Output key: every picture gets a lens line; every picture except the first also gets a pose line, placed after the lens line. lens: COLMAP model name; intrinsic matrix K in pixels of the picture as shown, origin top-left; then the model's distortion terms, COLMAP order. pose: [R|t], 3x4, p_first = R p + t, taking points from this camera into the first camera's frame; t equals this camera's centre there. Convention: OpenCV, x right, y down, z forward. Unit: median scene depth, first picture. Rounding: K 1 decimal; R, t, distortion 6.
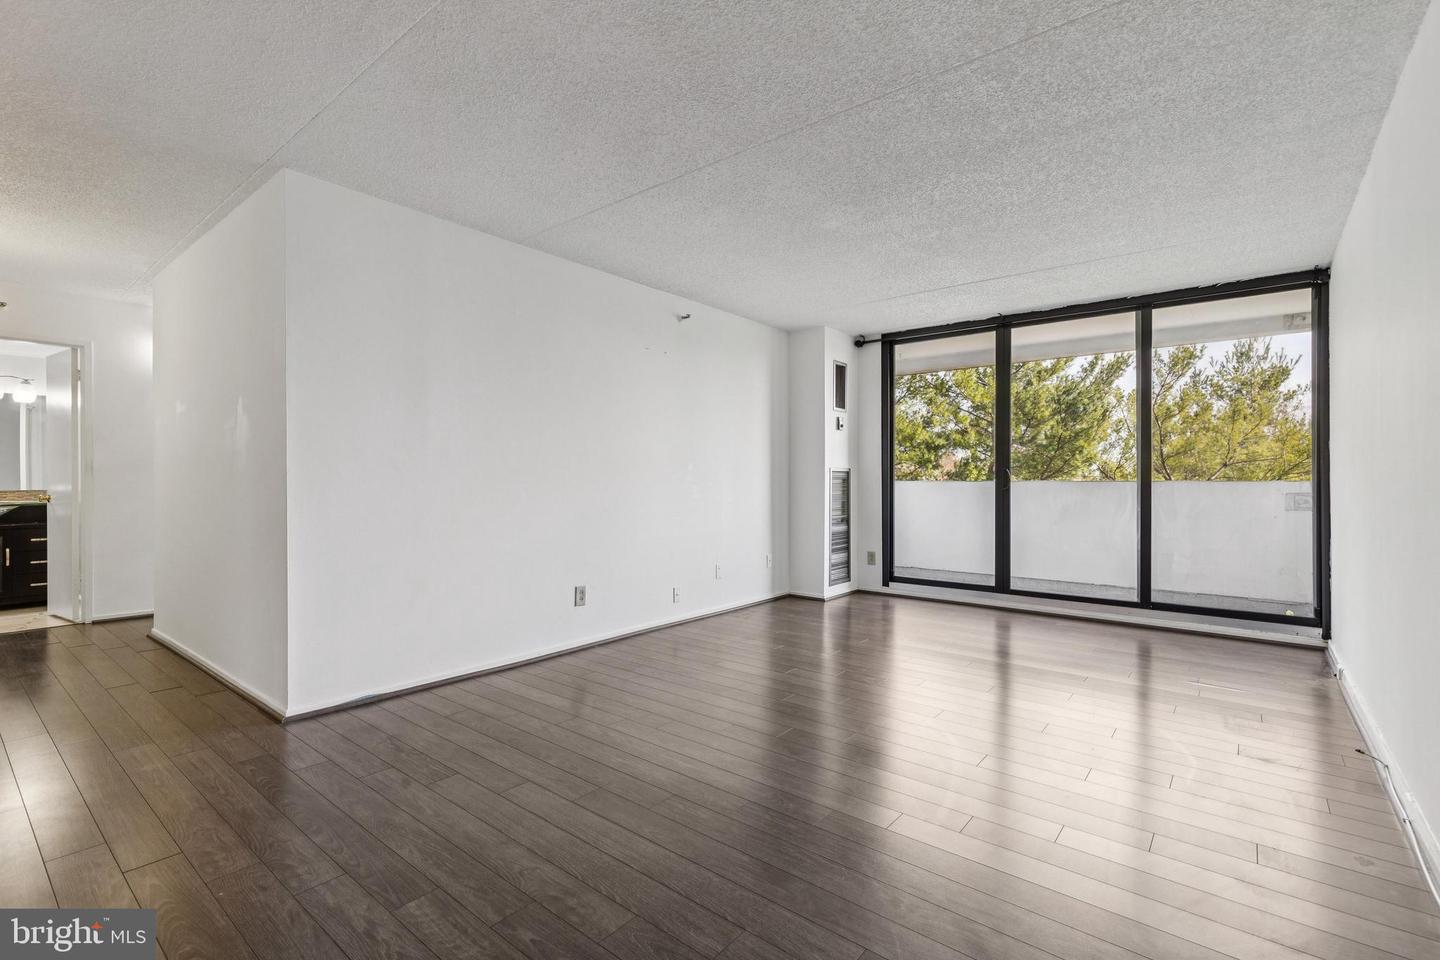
lens RADIAL K [[661.0, 0, 714.7], [0, 661.0, 471.6], [0, 0, 1]] dist [0.004985, 0.000073]
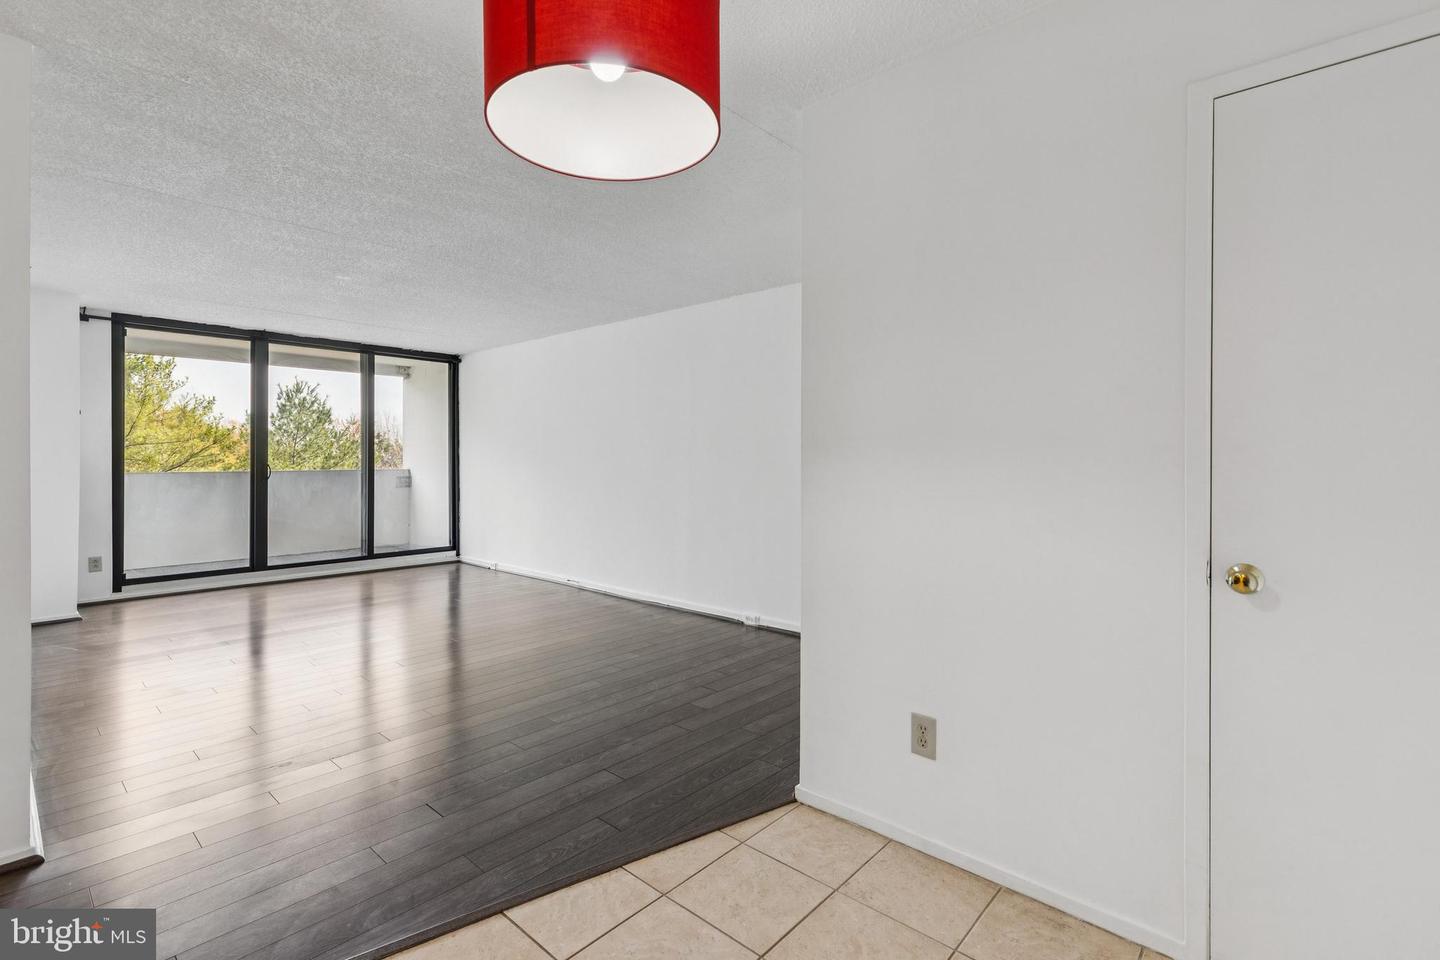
lens RADIAL K [[661.0, 0, 715.3], [0, 661.0, 474.2], [0, 0, 1]] dist [0.004985, 0.000073]
pose [[0.030626, -0.014056, 0.999432, -0.699944], [-0.002581, 0.999897, 0.014142, -0.003368], [-0.999528, -0.003012, 0.030587, 0.173483]]
